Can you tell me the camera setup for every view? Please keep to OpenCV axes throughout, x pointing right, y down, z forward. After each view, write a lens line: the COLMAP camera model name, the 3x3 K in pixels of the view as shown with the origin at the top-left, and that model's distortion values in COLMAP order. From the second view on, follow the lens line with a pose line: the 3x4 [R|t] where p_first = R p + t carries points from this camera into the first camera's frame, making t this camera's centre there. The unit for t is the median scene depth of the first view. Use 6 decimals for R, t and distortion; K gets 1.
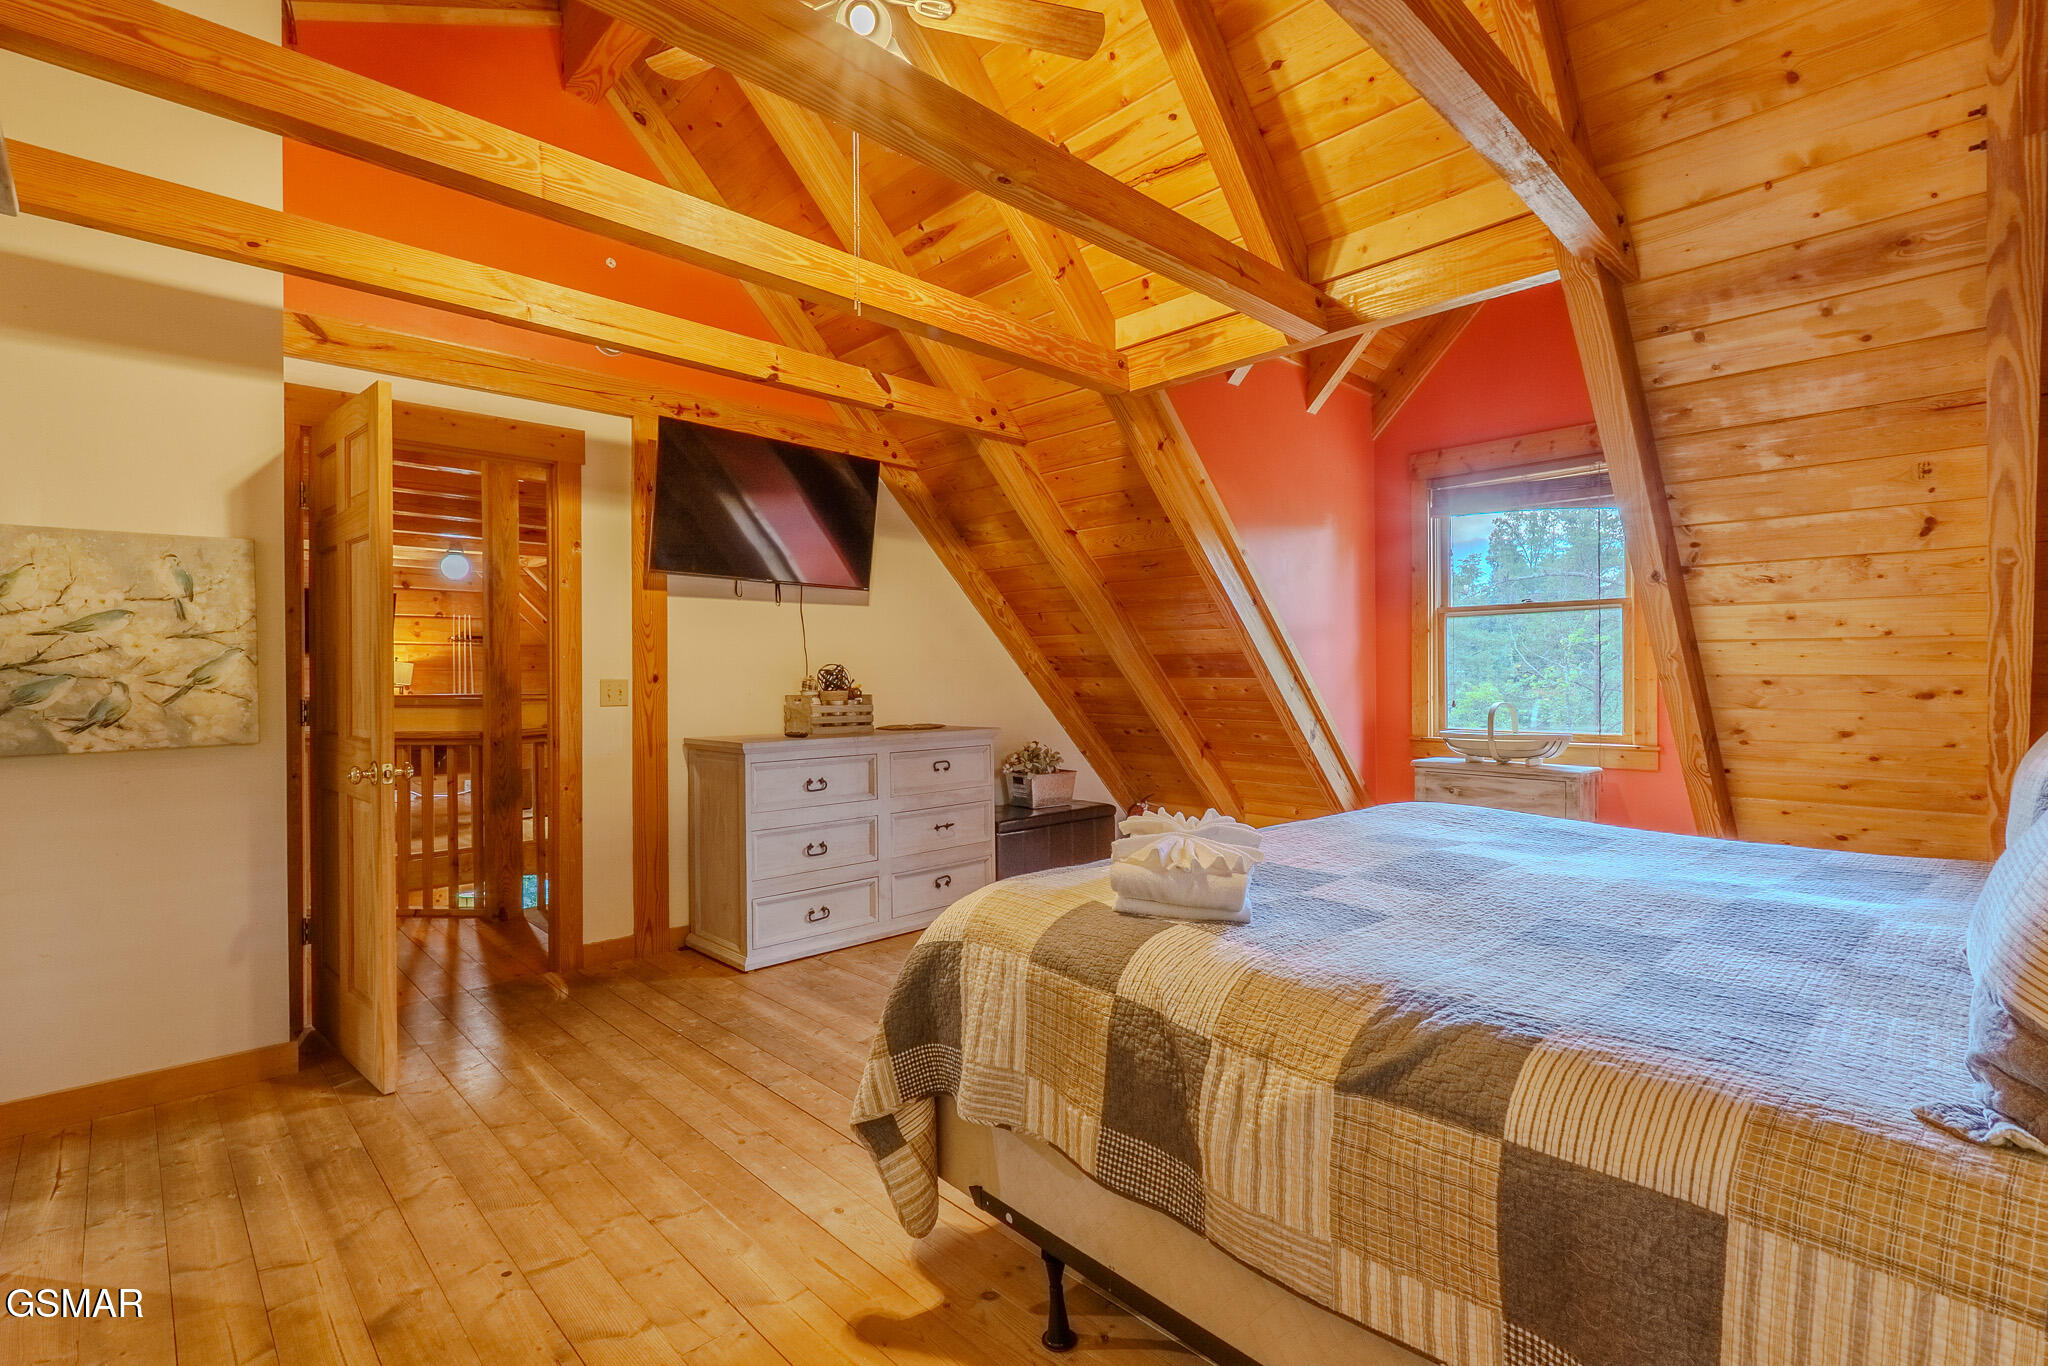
lens RADIAL K [[941.6, 0, 1023.7], [0, 941.6, 684.9], [0, 0, 1]] dist [-0.004615, -0.000605]
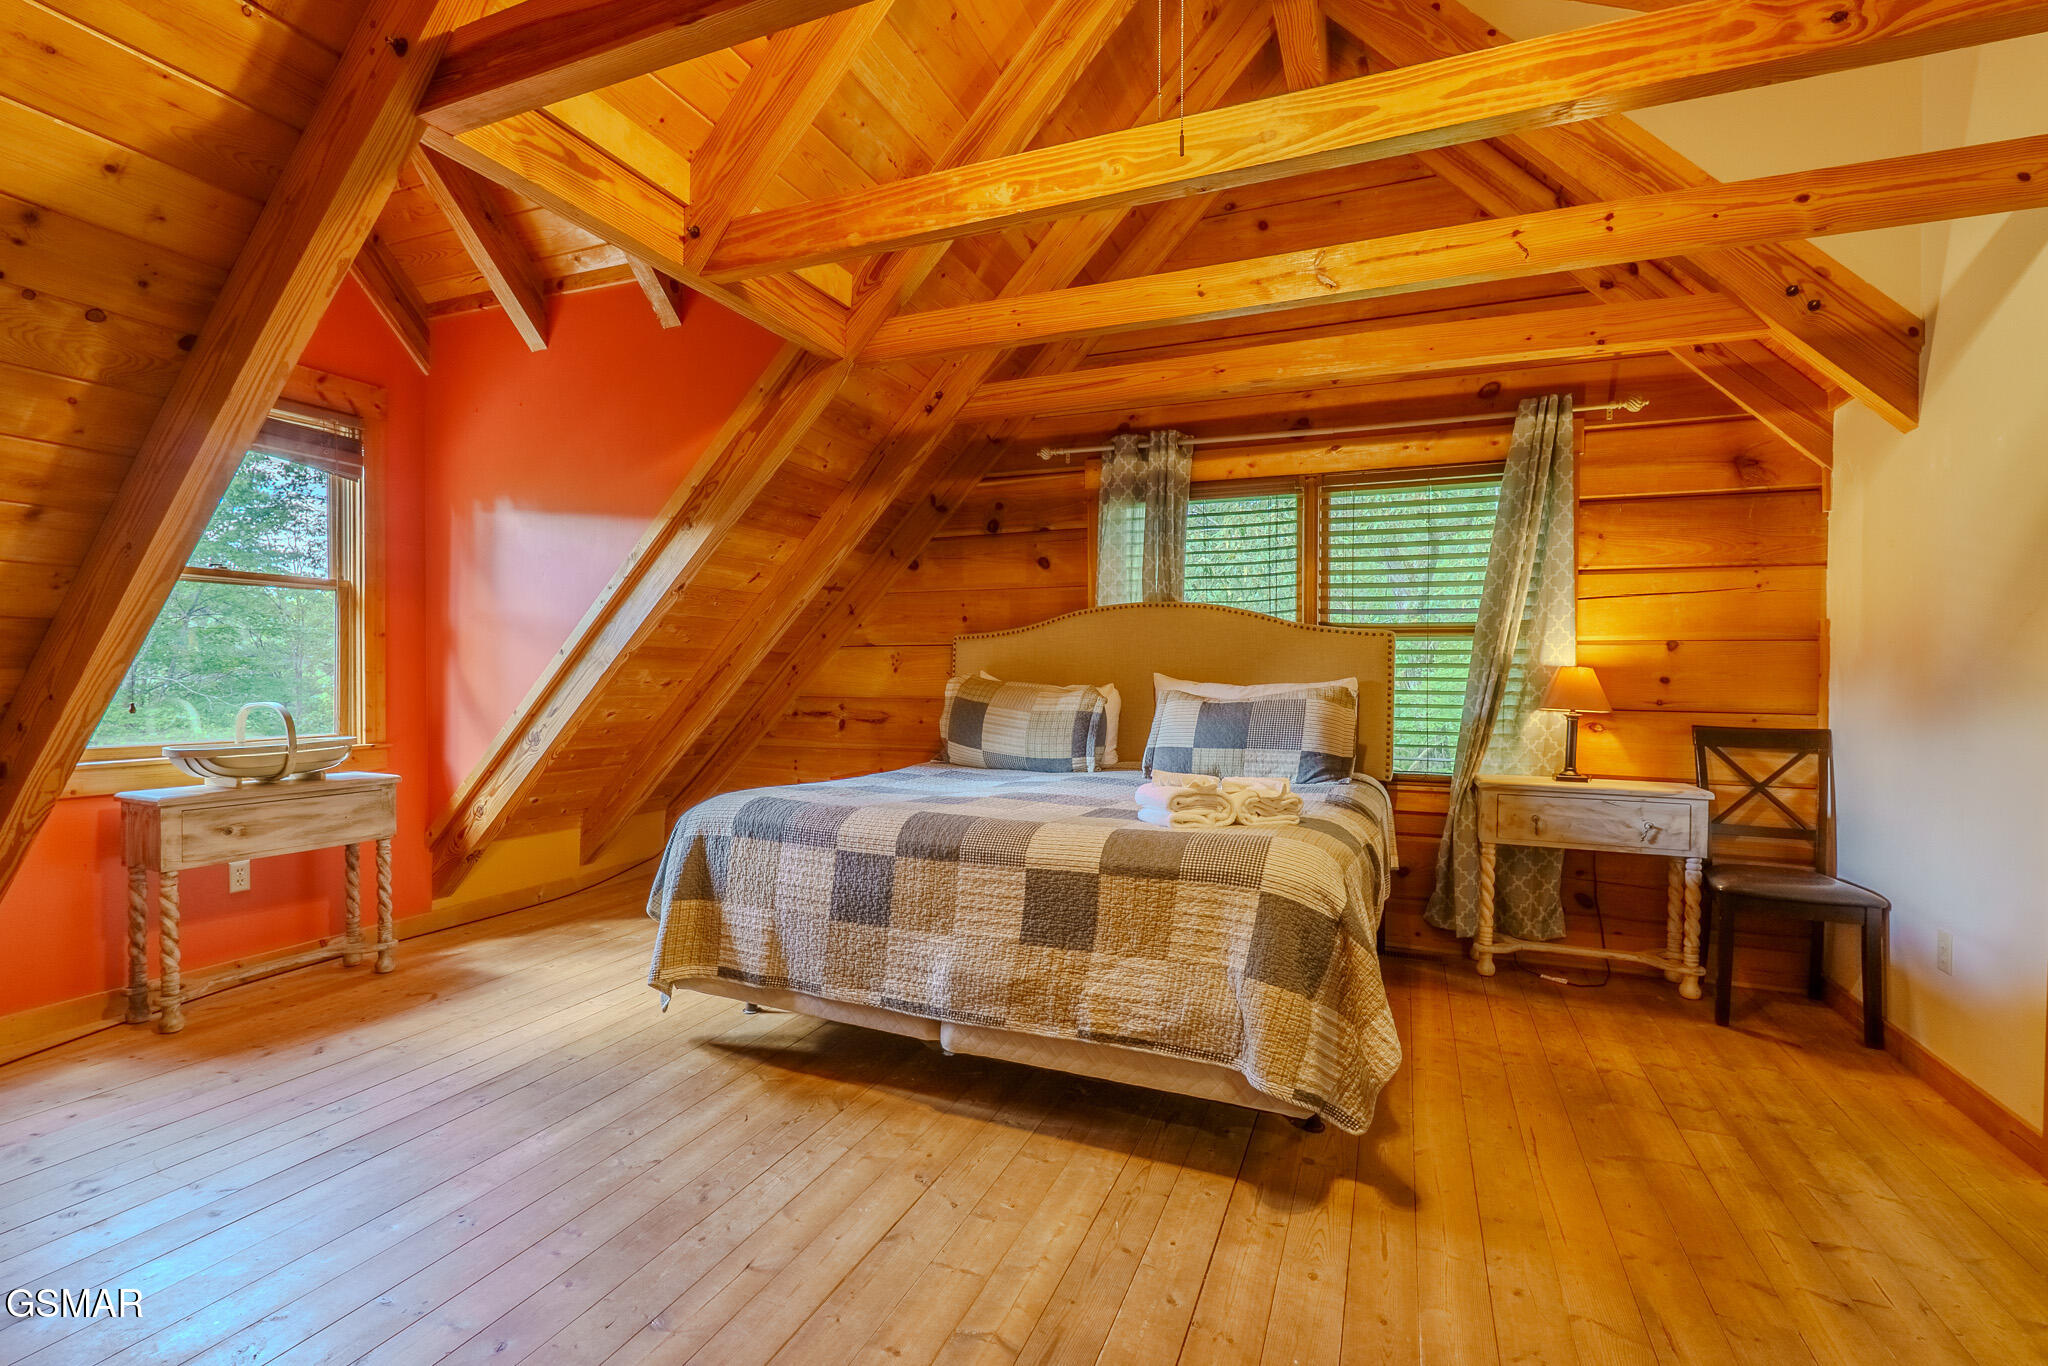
lens RADIAL K [[941.6, 0, 1018.3], [0, 941.6, 677.7], [0, 0, 1]] dist [-0.004615, -0.000605]
pose [[-0.400924, -0.009257, 0.916065, -0.444132], [-0.001781, 0.999955, 0.009325, -0.009131], [-0.916110, 0.002107, -0.400922, 0.797718]]
